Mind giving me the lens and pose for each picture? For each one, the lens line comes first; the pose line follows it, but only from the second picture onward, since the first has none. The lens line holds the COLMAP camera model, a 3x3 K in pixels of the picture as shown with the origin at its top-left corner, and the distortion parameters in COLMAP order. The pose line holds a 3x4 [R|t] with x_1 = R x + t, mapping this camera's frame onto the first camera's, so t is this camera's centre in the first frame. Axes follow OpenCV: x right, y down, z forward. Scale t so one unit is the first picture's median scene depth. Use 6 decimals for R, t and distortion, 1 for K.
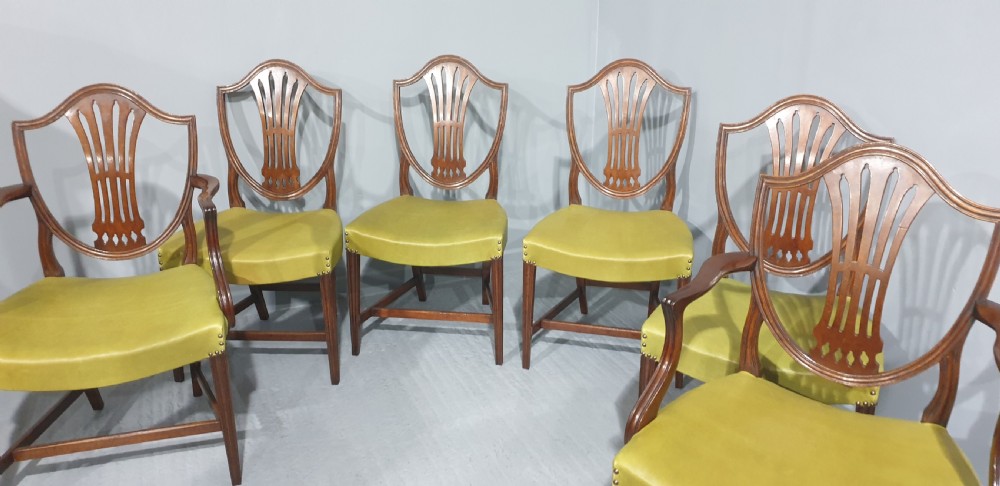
lens RADIAL K [[732.2, 0, 525.0], [0, 732.2, 217.2], [0, 0, 1]] dist [-0.000980, -0.007141]
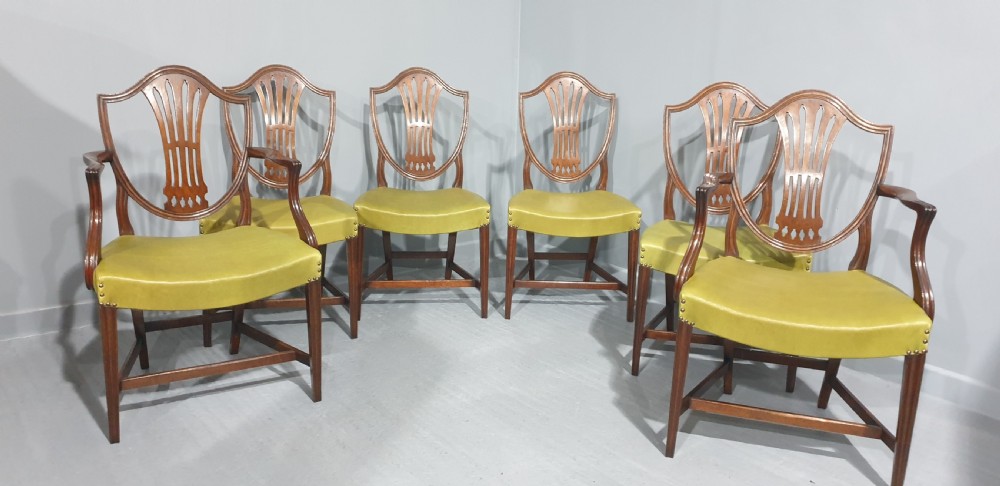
lens RADIAL K [[729.5, 0, 500.0], [0, 729.5, 243.0], [0, 0, 1]] dist [-0.001896, 0.003478]
pose [[0.968573, -0.036214, 0.246080, -0.306938], [0.053695, 0.996459, -0.064700, 0.161609], [-0.242865, 0.075880, 0.967088, -0.170559]]
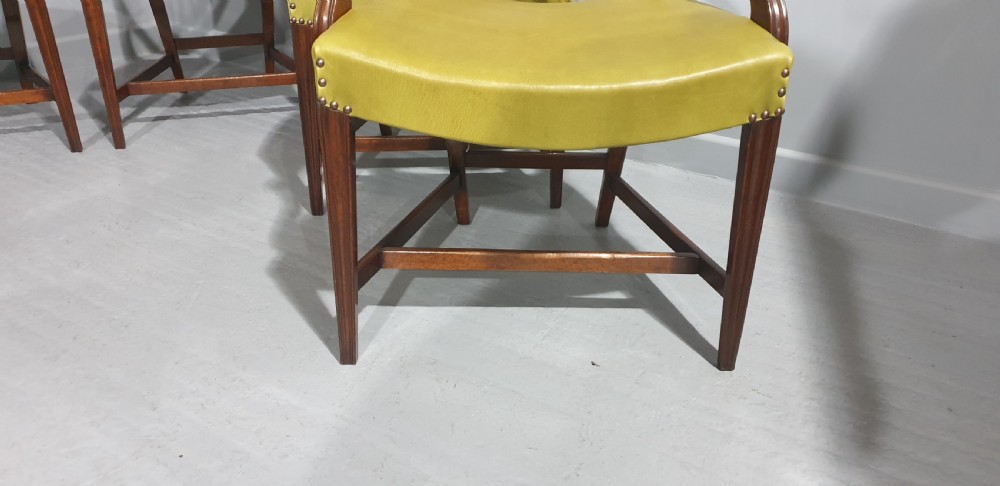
lens RADIAL K [[739.3, 0, 503.0], [0, 739.3, 232.9], [0, 0, 1]] dist [0.011031, 0.001234]
pose [[0.846850, -0.229542, 0.479745, -0.051007], [0.153153, 0.969105, 0.193337, 0.207963], [-0.509303, -0.090252, 0.855842, 0.164606]]
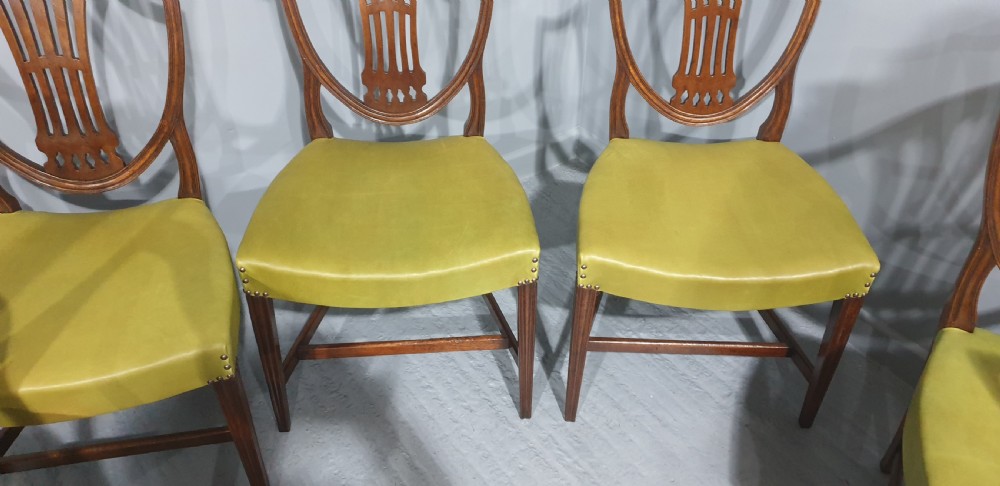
lens RADIAL K [[739.3, 0, 503.0], [0, 739.3, 232.9], [0, 0, 1]] dist [0.011031, 0.001234]
pose [[0.981312, -0.114806, 0.154426, -0.138772], [0.053310, 0.933309, 0.355096, -0.179481], [-0.184894, -0.340227, 0.921987, 0.480718]]
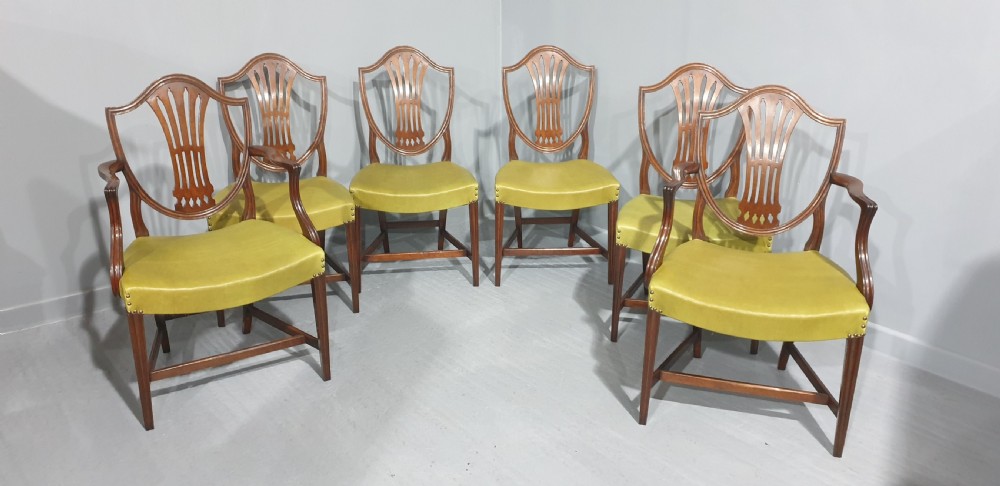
lens RADIAL K [[725.3, 0, 501.1], [0, 725.3, 230.2], [0, 0, 1]] dist [-0.001387, 0.003844]
pose [[0.963472, -0.090622, 0.252009, -0.313289], [0.085385, 0.995845, 0.031661, 0.068857], [-0.253831, -0.008987, 0.967207, -0.249368]]
